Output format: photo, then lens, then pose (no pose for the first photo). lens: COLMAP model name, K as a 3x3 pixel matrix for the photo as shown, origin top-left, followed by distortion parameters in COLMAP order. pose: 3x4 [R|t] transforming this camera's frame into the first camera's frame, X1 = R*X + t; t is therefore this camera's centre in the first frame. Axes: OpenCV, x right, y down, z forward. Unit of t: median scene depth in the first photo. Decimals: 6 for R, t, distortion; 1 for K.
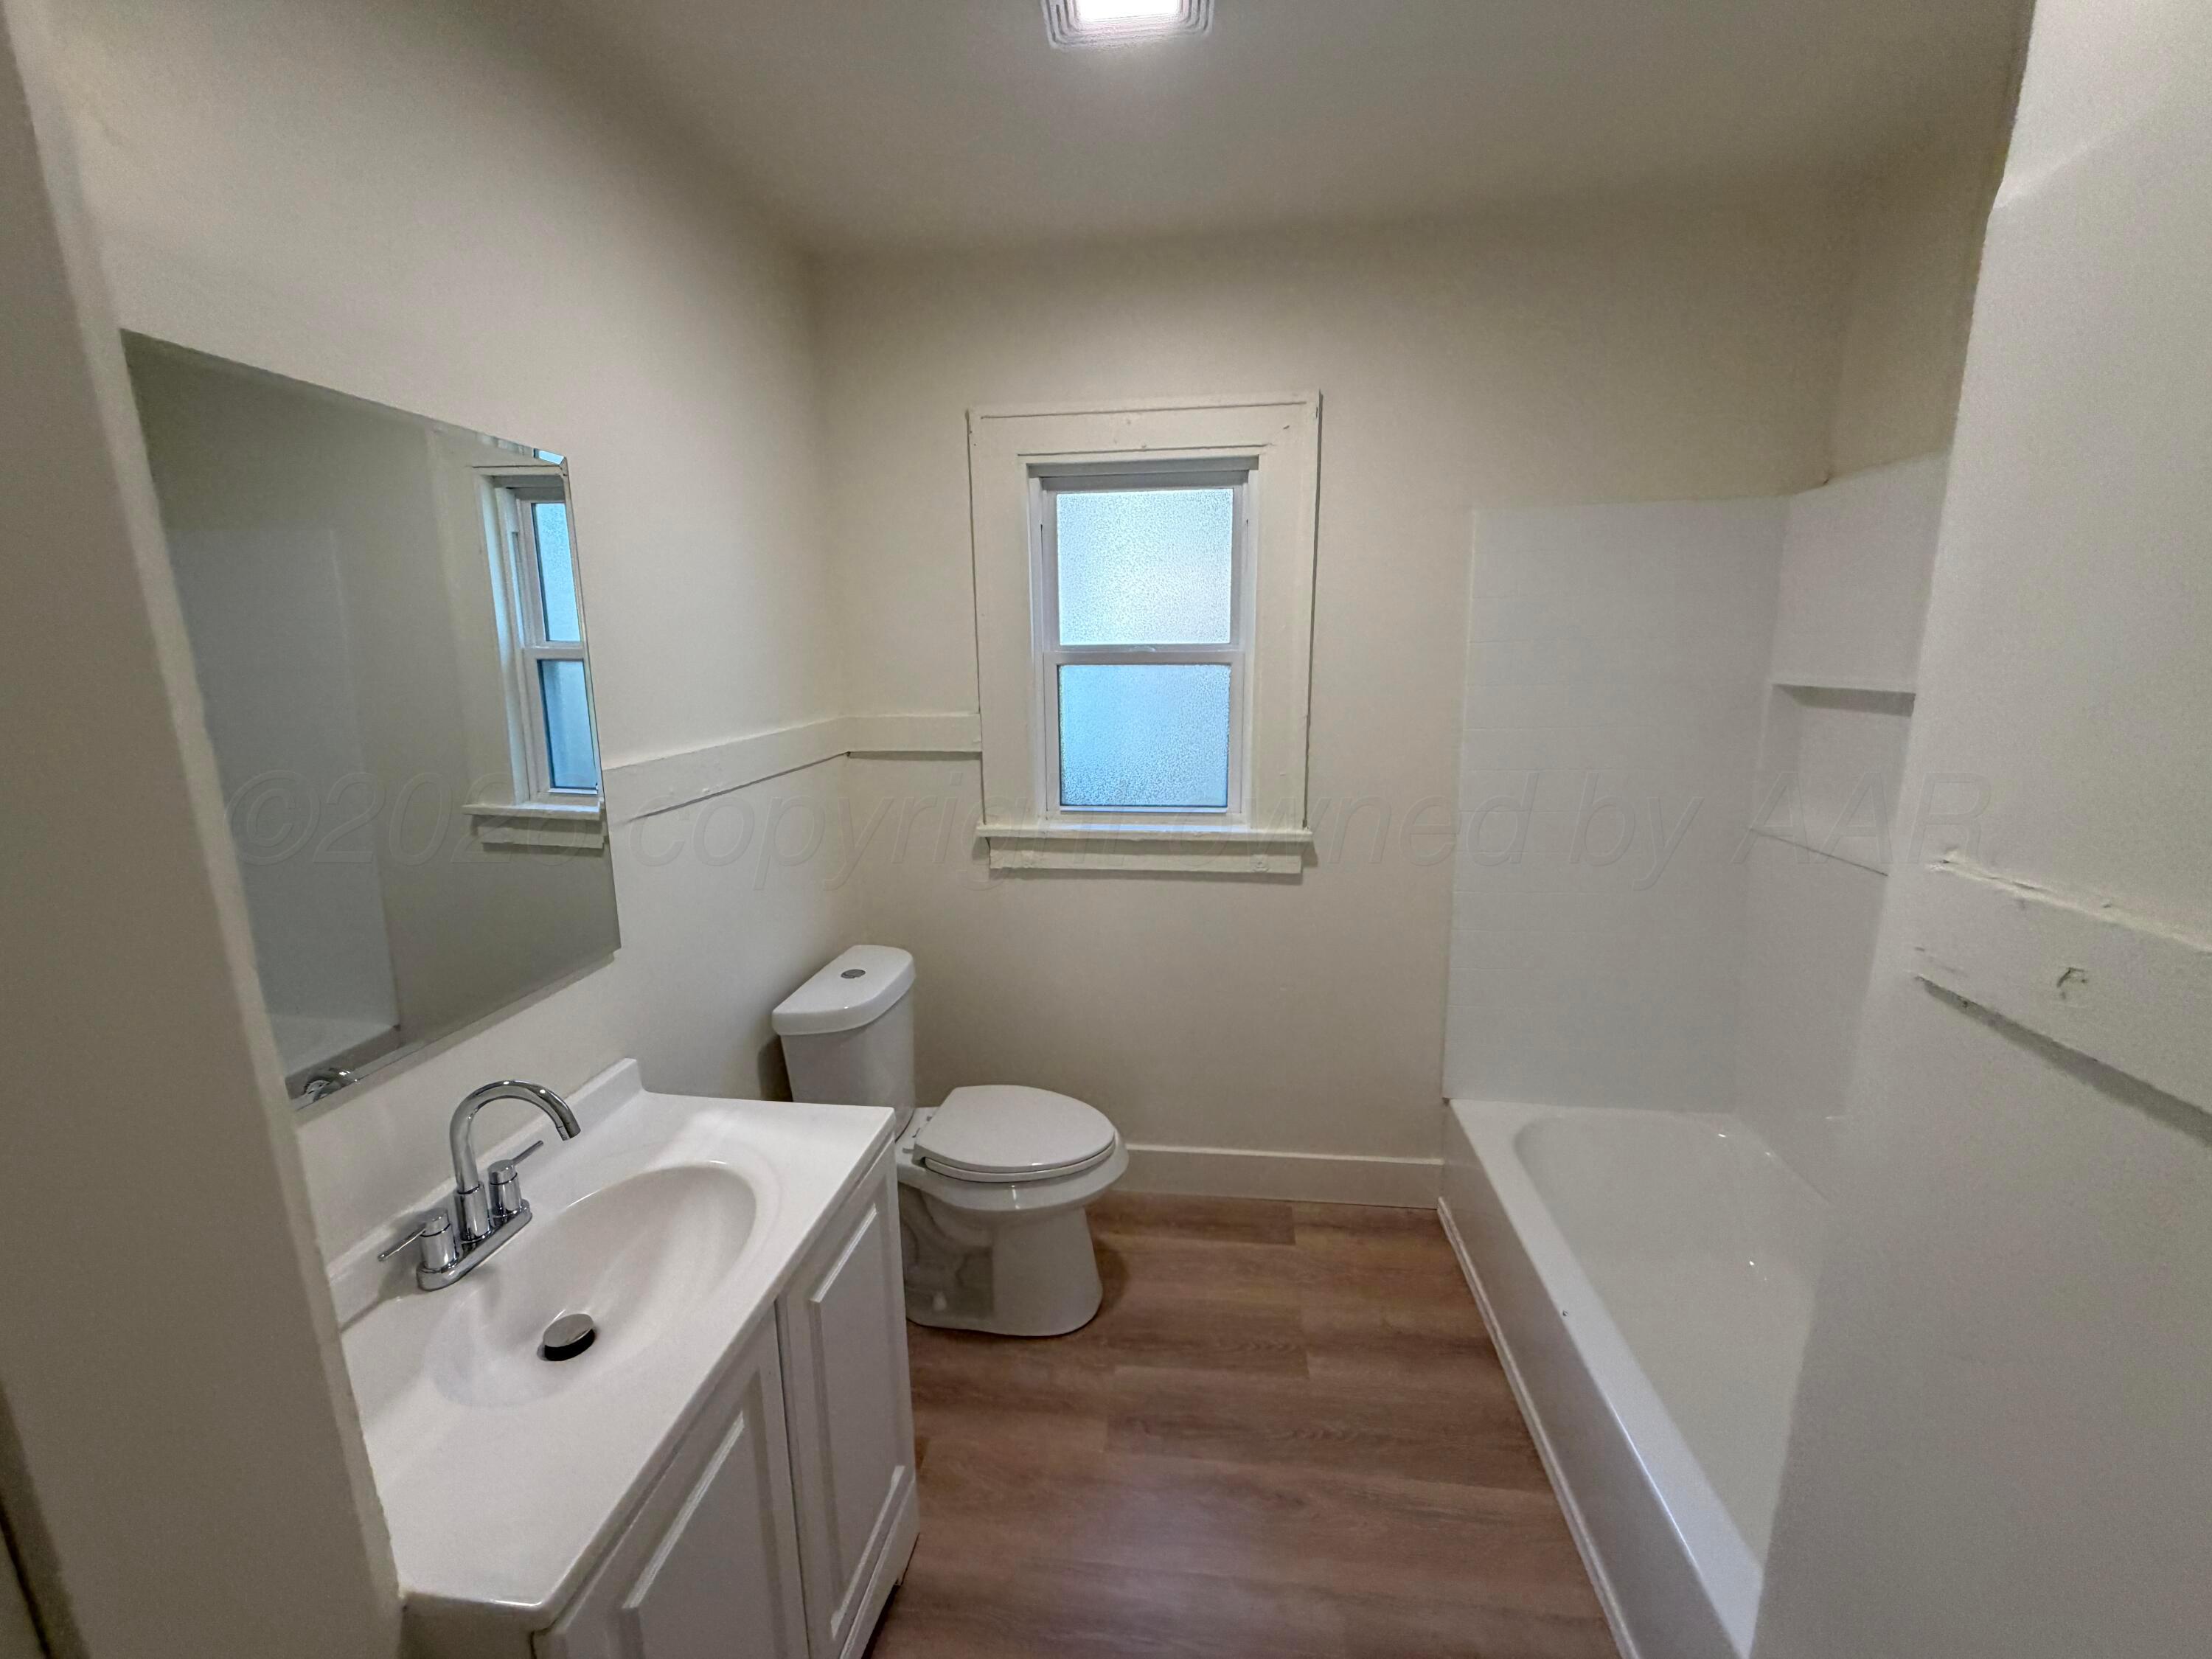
lens RADIAL K [[878.0, 0, 1097.7], [0, 878.0, 827.6], [0, 0, 1]] dist [-0.001071, -0.000340]
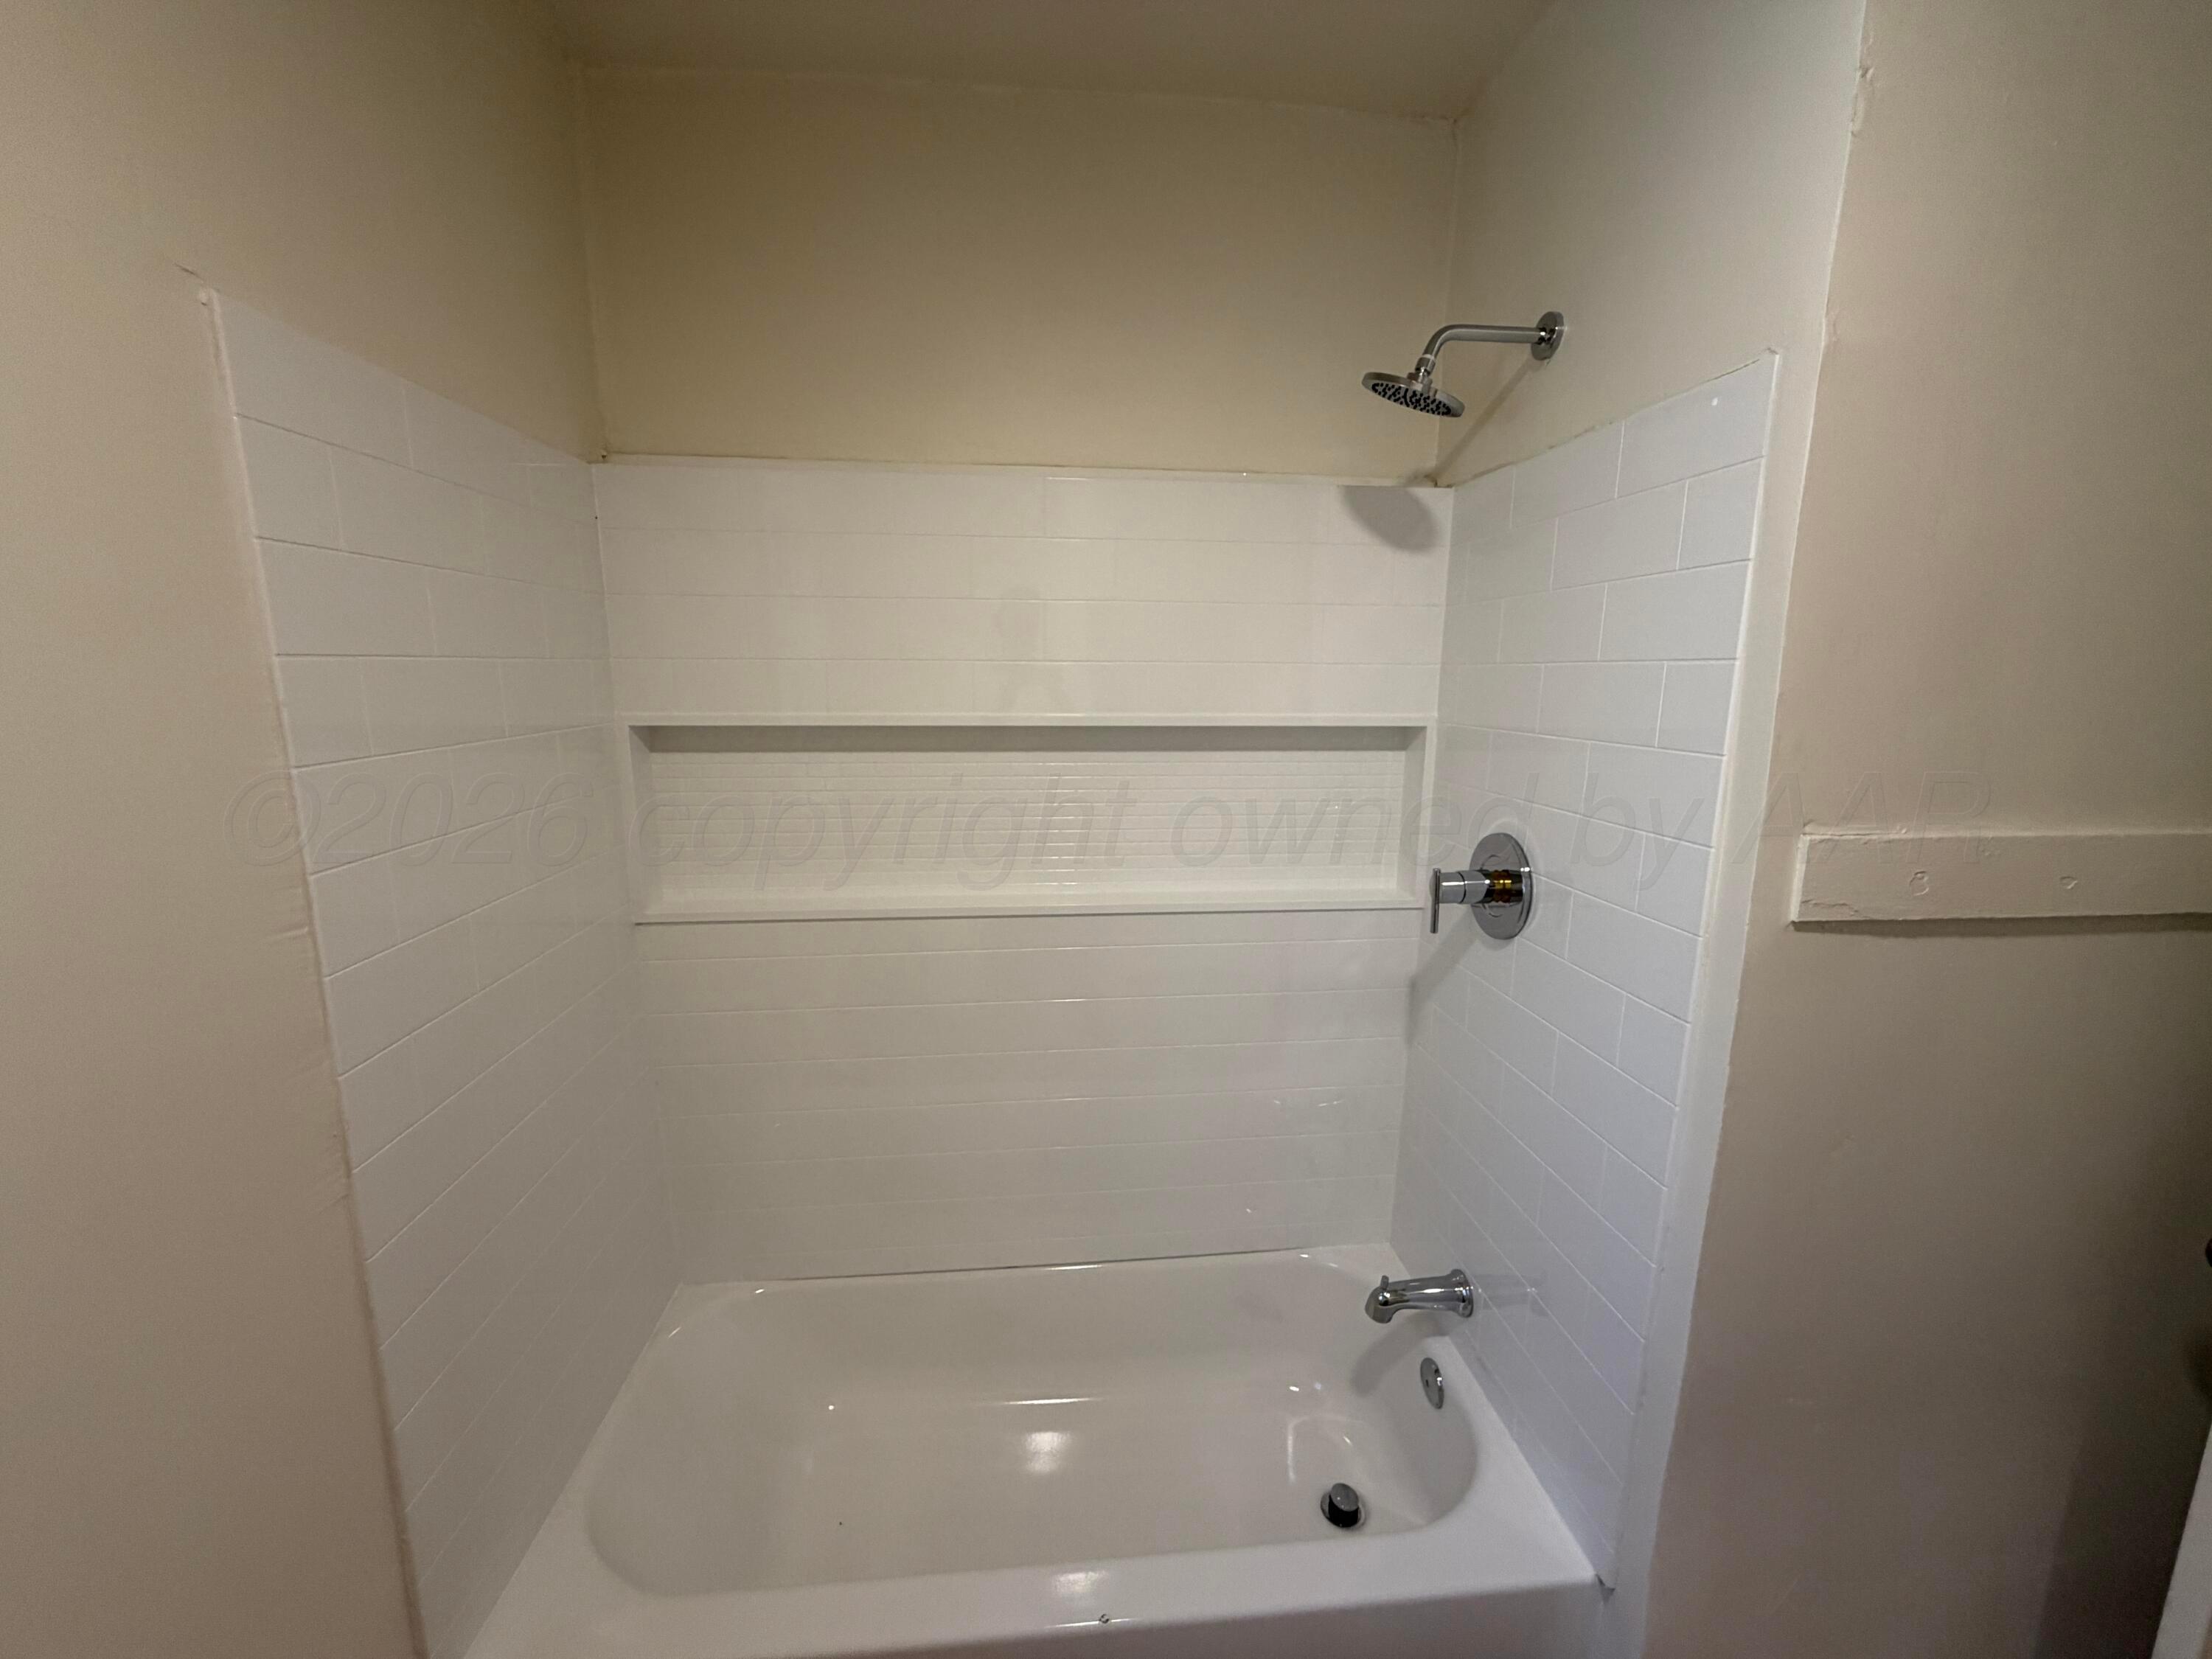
lens RADIAL K [[878.0, 0, 1097.7], [0, 878.0, 827.6], [0, 0, 1]] dist [-0.001071, -0.000340]
pose [[-0.208175, -0.148892, 0.966692, -0.047559], [0.189831, 0.963402, 0.189265, -0.190106], [-0.959493, 0.222908, -0.172292, 1.001349]]
